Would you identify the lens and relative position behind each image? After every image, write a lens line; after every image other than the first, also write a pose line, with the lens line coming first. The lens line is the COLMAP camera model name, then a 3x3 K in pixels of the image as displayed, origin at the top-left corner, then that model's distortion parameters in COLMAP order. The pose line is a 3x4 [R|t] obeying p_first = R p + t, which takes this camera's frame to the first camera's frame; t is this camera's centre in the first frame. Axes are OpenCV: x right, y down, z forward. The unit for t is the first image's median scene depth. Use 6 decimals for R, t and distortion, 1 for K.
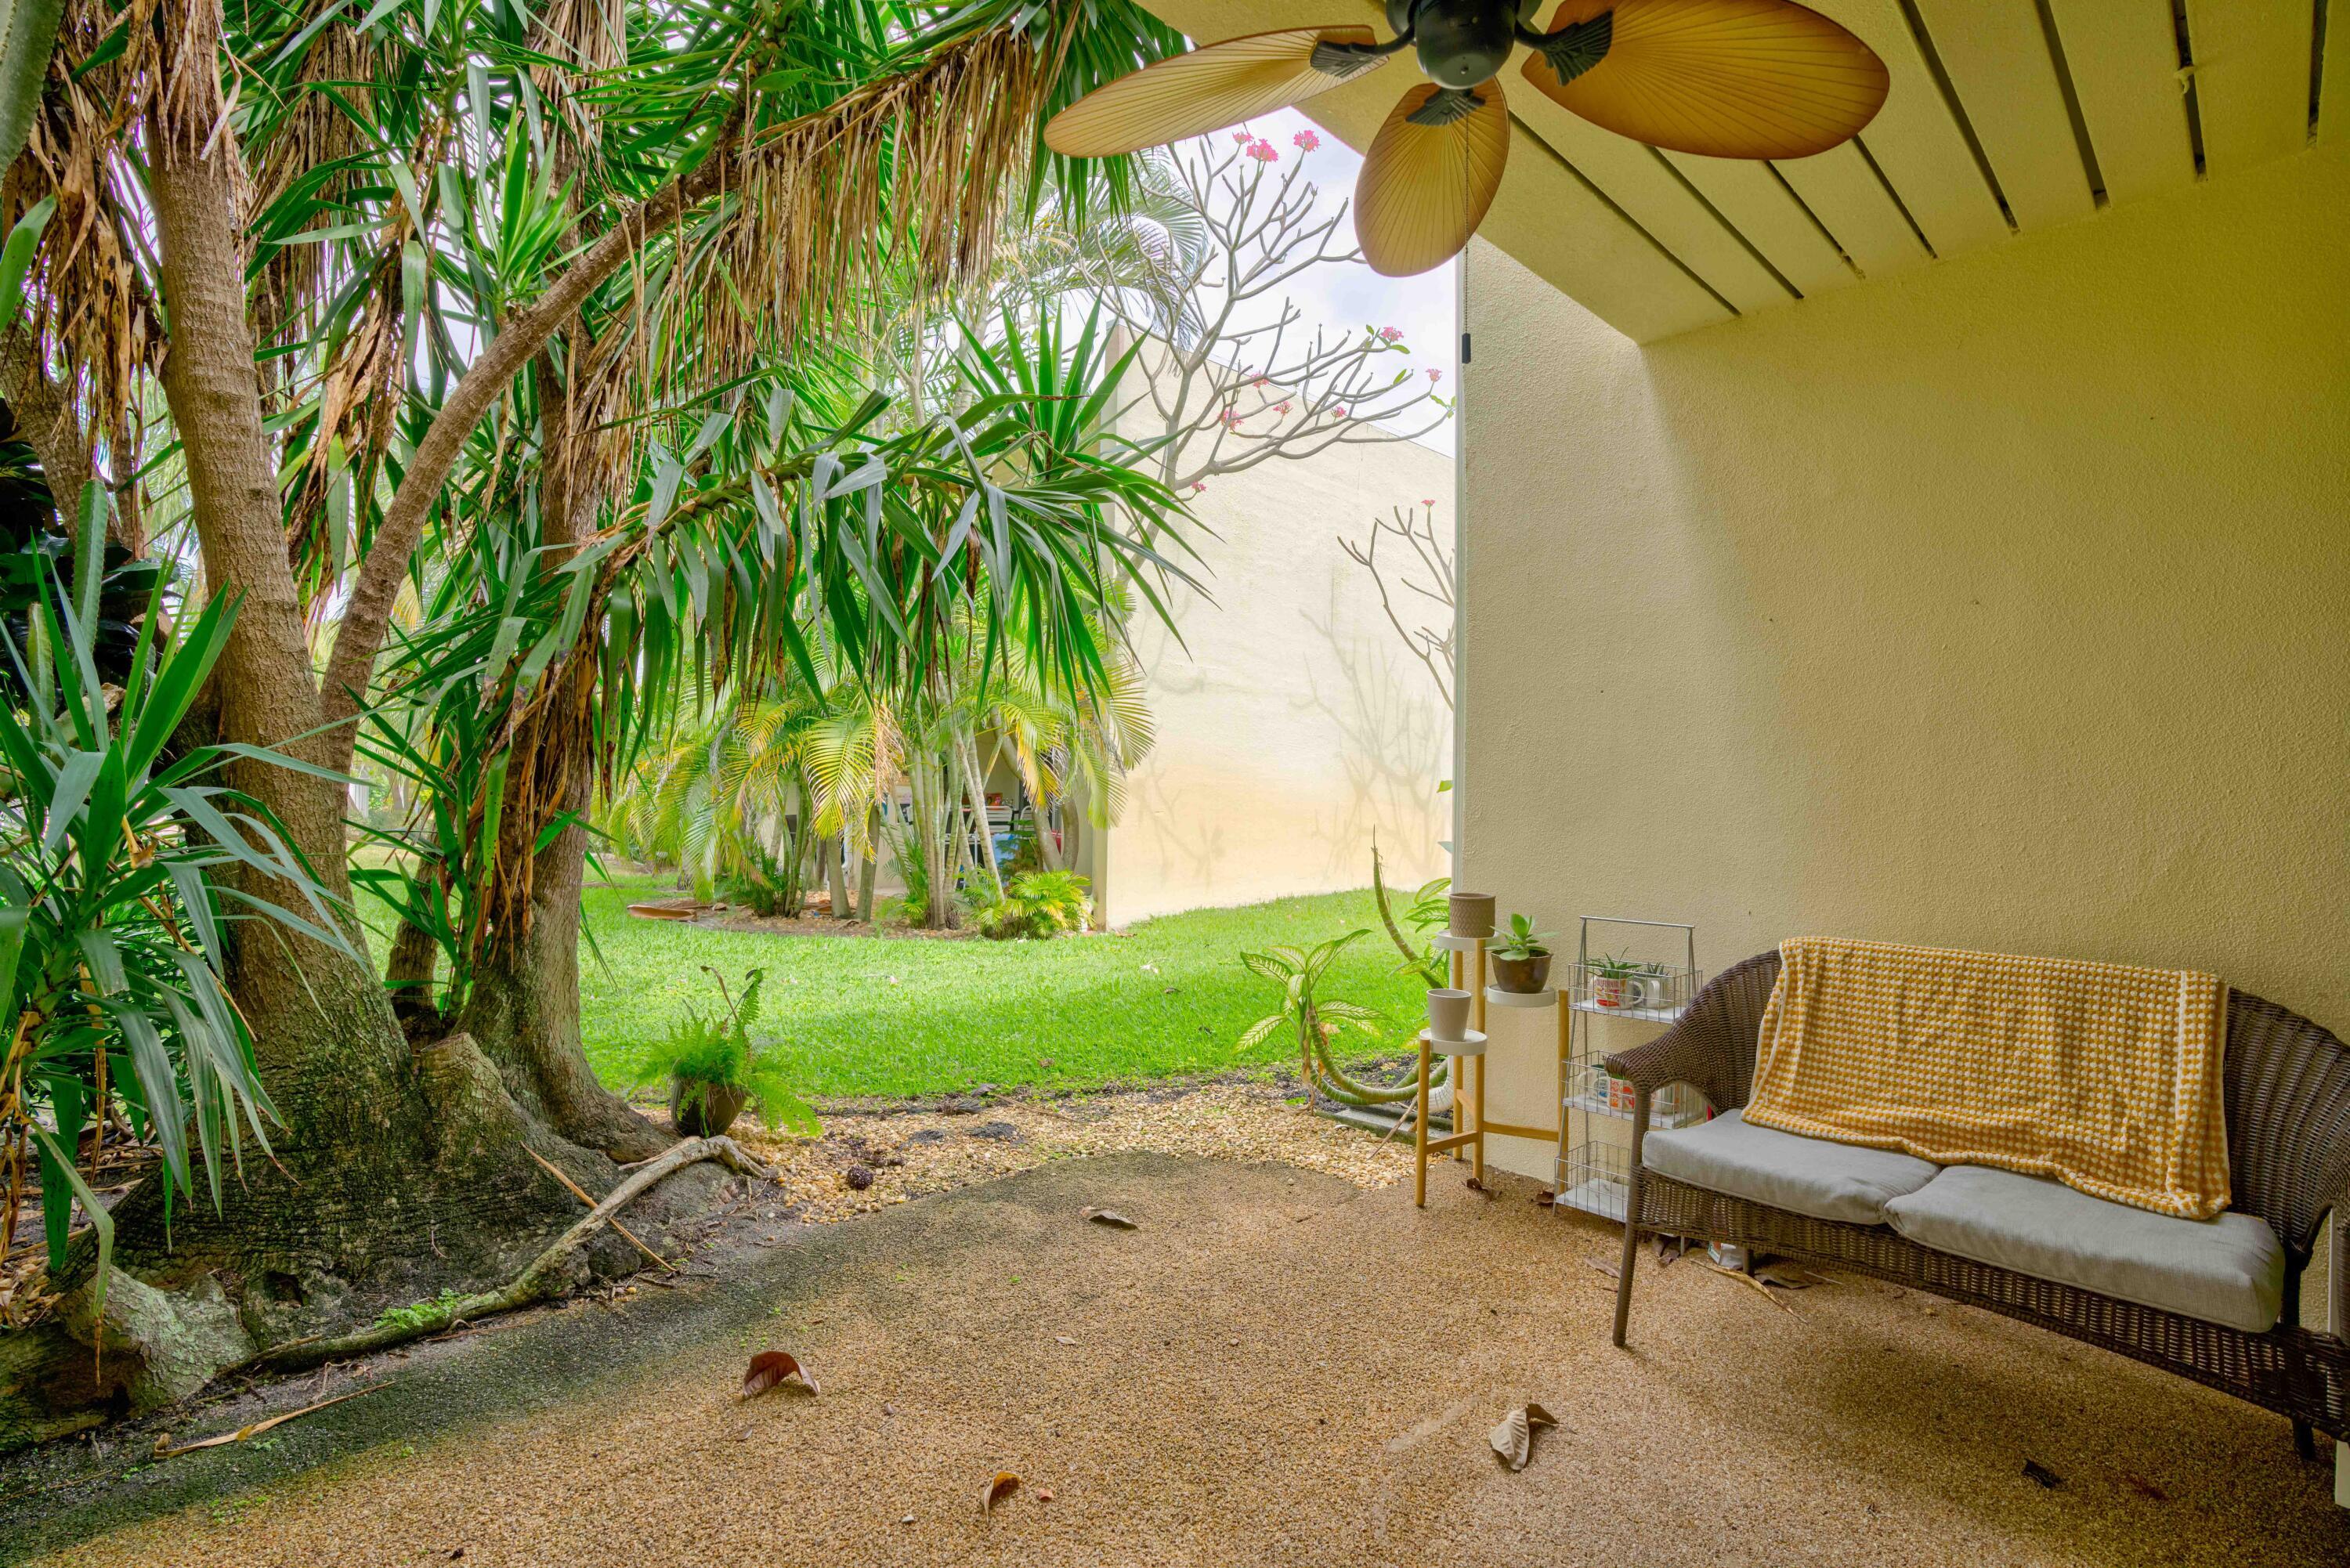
lens RADIAL K [[1069.7, 0, 1165.5], [0, 1069.7, 787.8], [0, 0, 1]] dist [-0.069459, 0.028519]
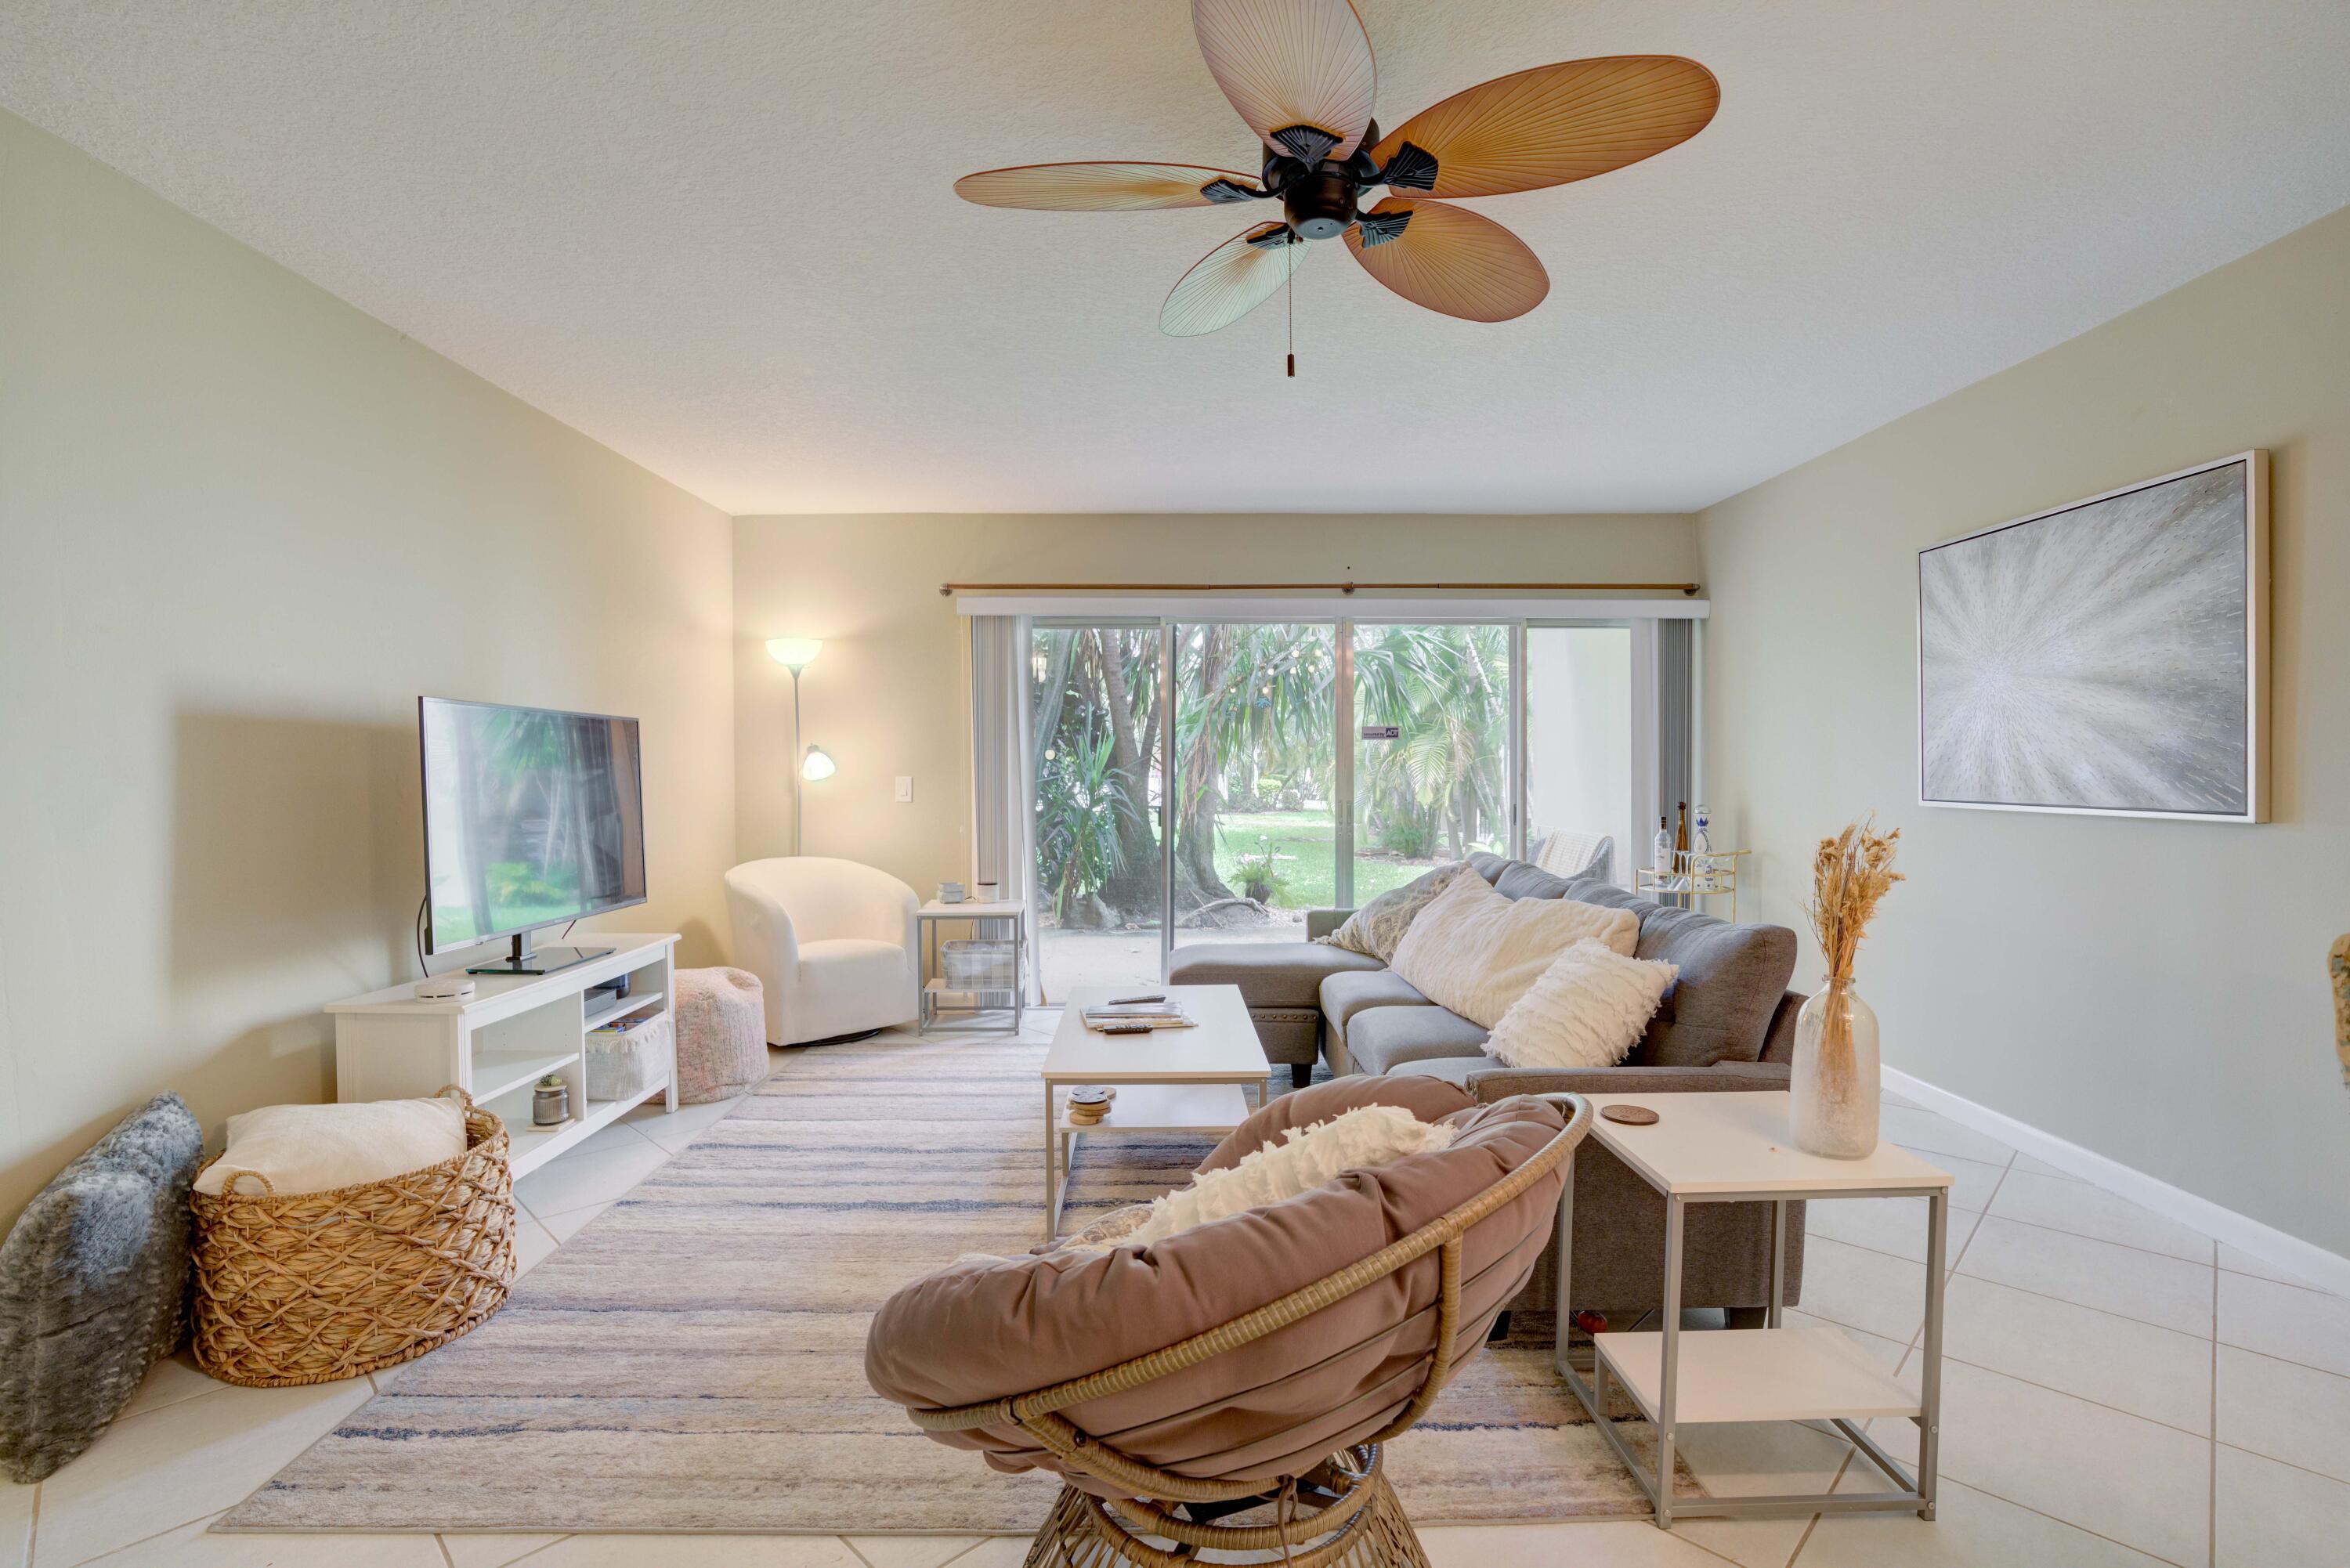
lens RADIAL K [[1095.7, 0, 1162.4], [0, 1095.7, 784.1], [0, 0, 1]] dist [-0.073925, 0.032323]
pose [[0.734011, -0.011872, -0.679033, 1.443376], [0.019549, 0.999802, 0.003652, 0.005362], [0.678856, -0.015955, 0.734098, -1.365089]]
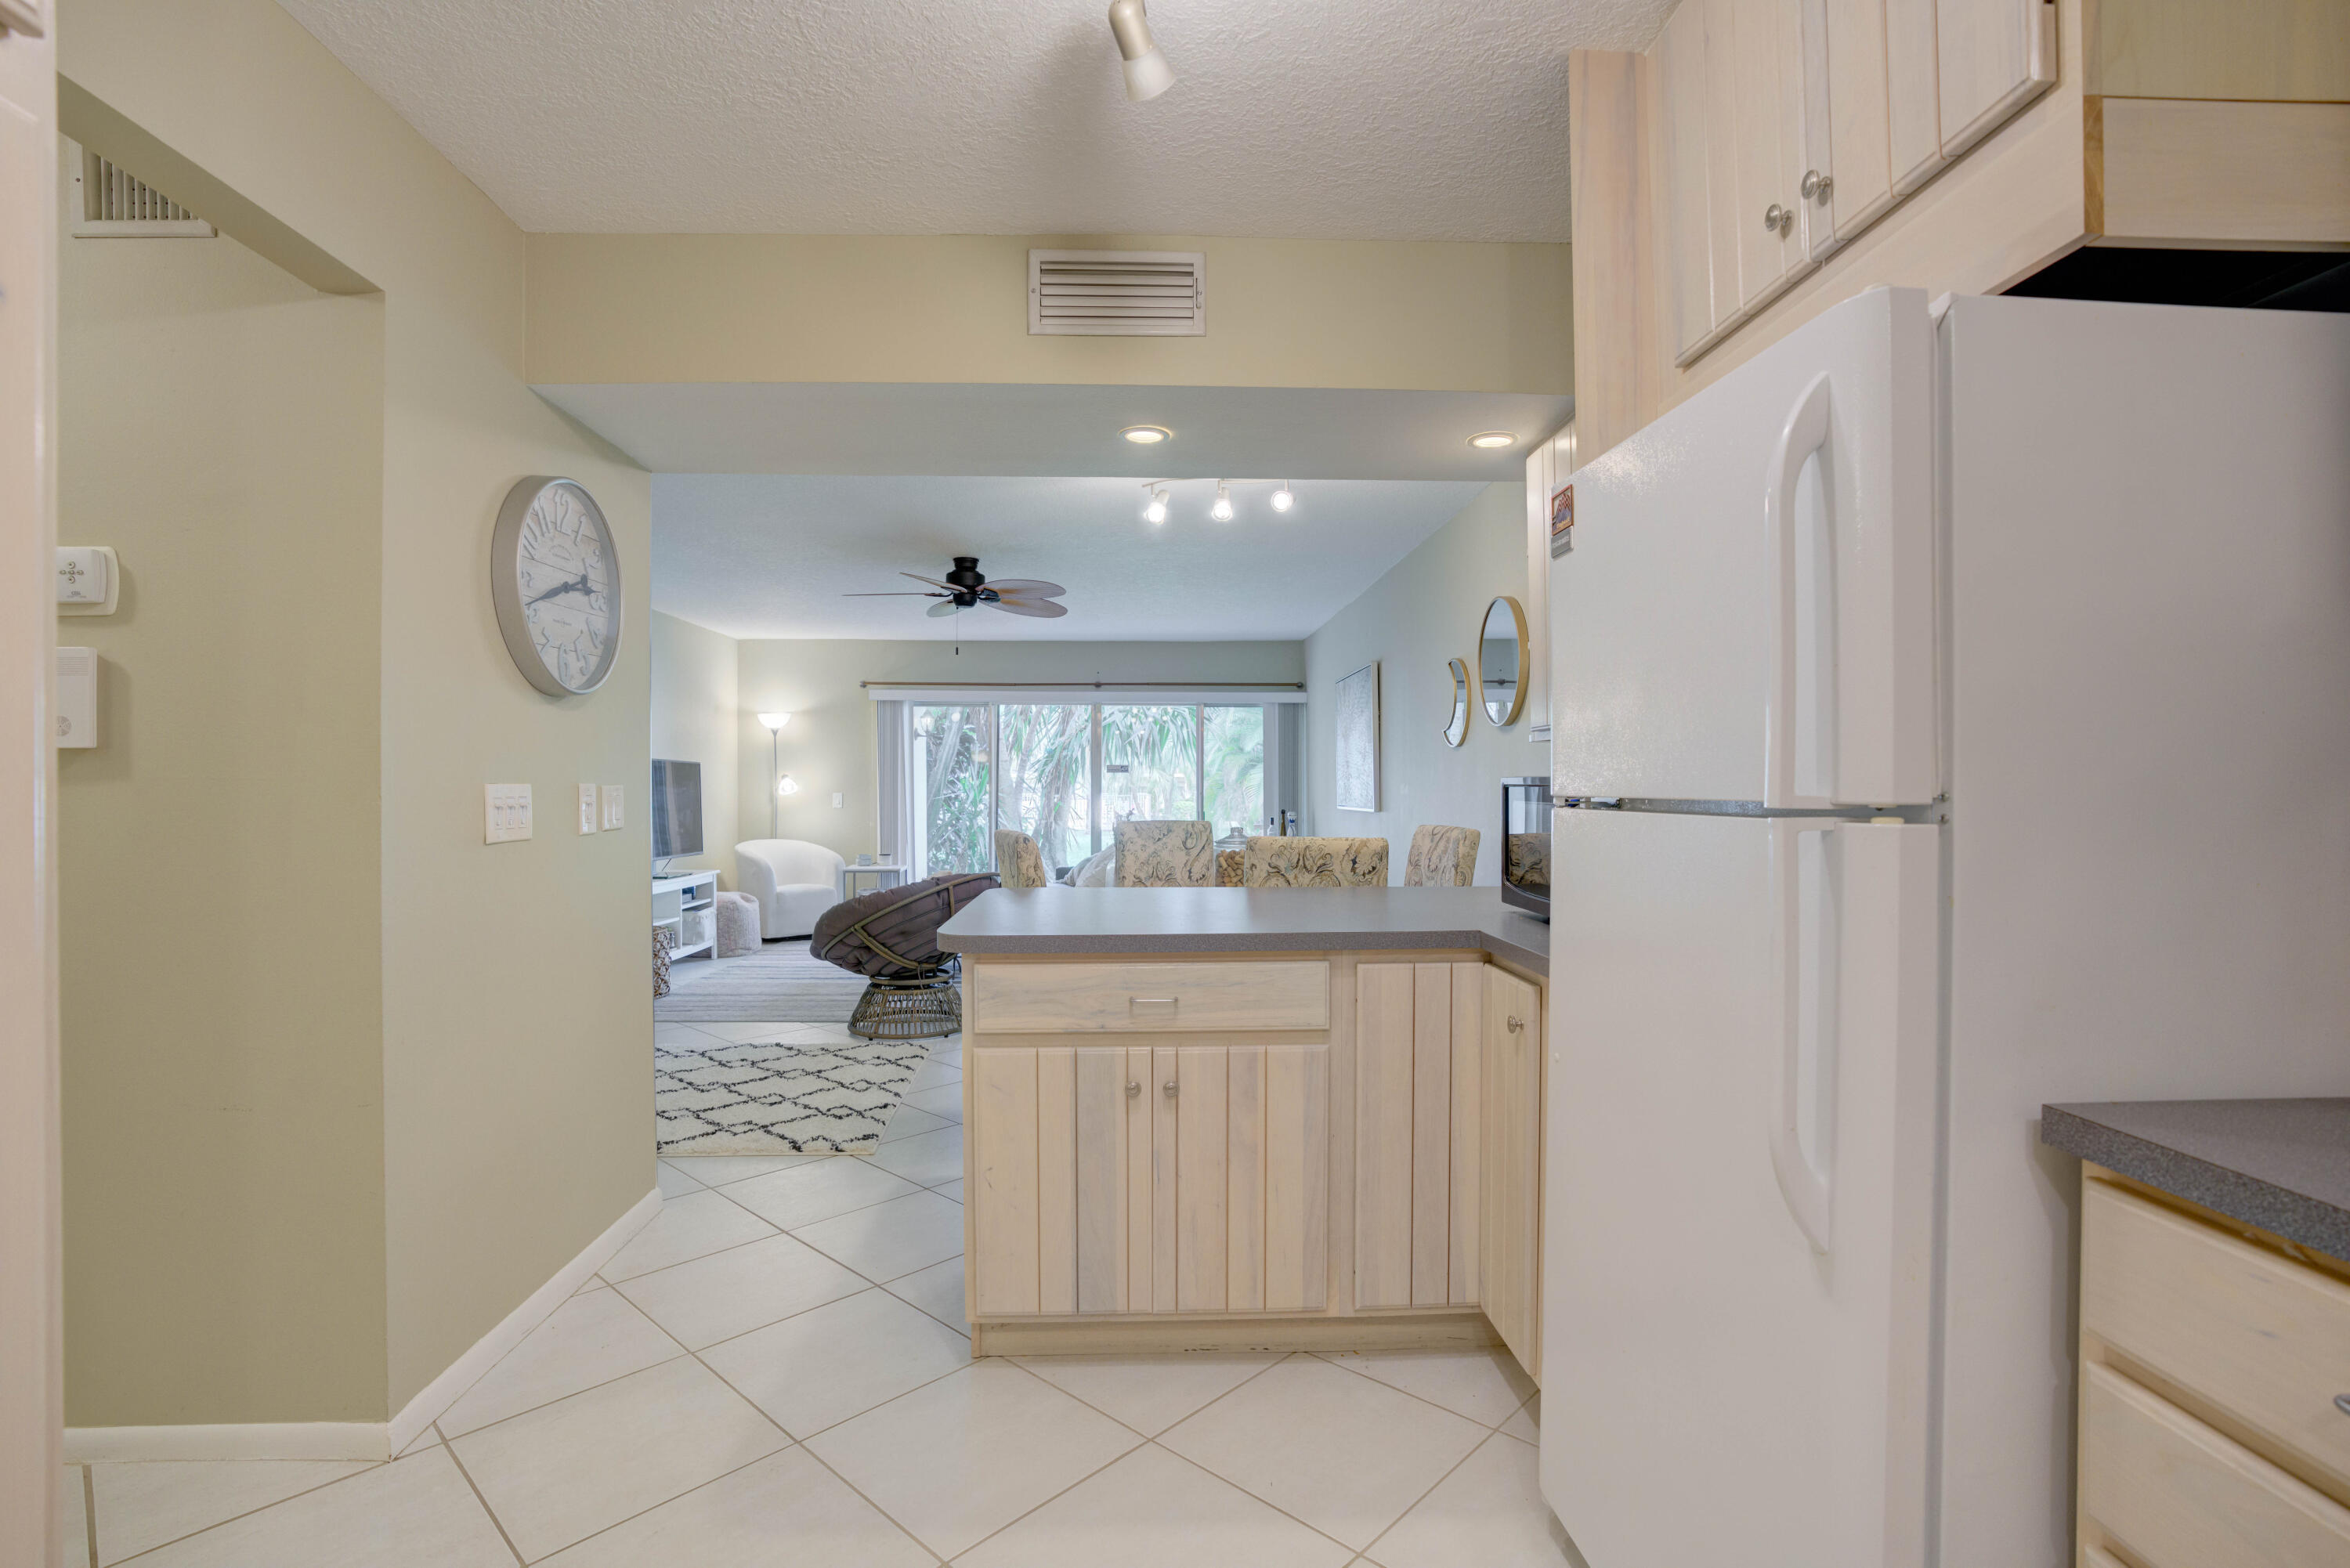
lens RADIAL K [[1095.7, 0, 1162.4], [0, 1095.7, 784.1], [0, 0, 1]] dist [-0.073925, 0.032323]
pose [[0.759064, -0.022262, -0.650635, 2.572328], [0.015187, 0.999749, -0.016489, 0.029953], [0.650839, 0.002635, 0.759212, -2.051242]]
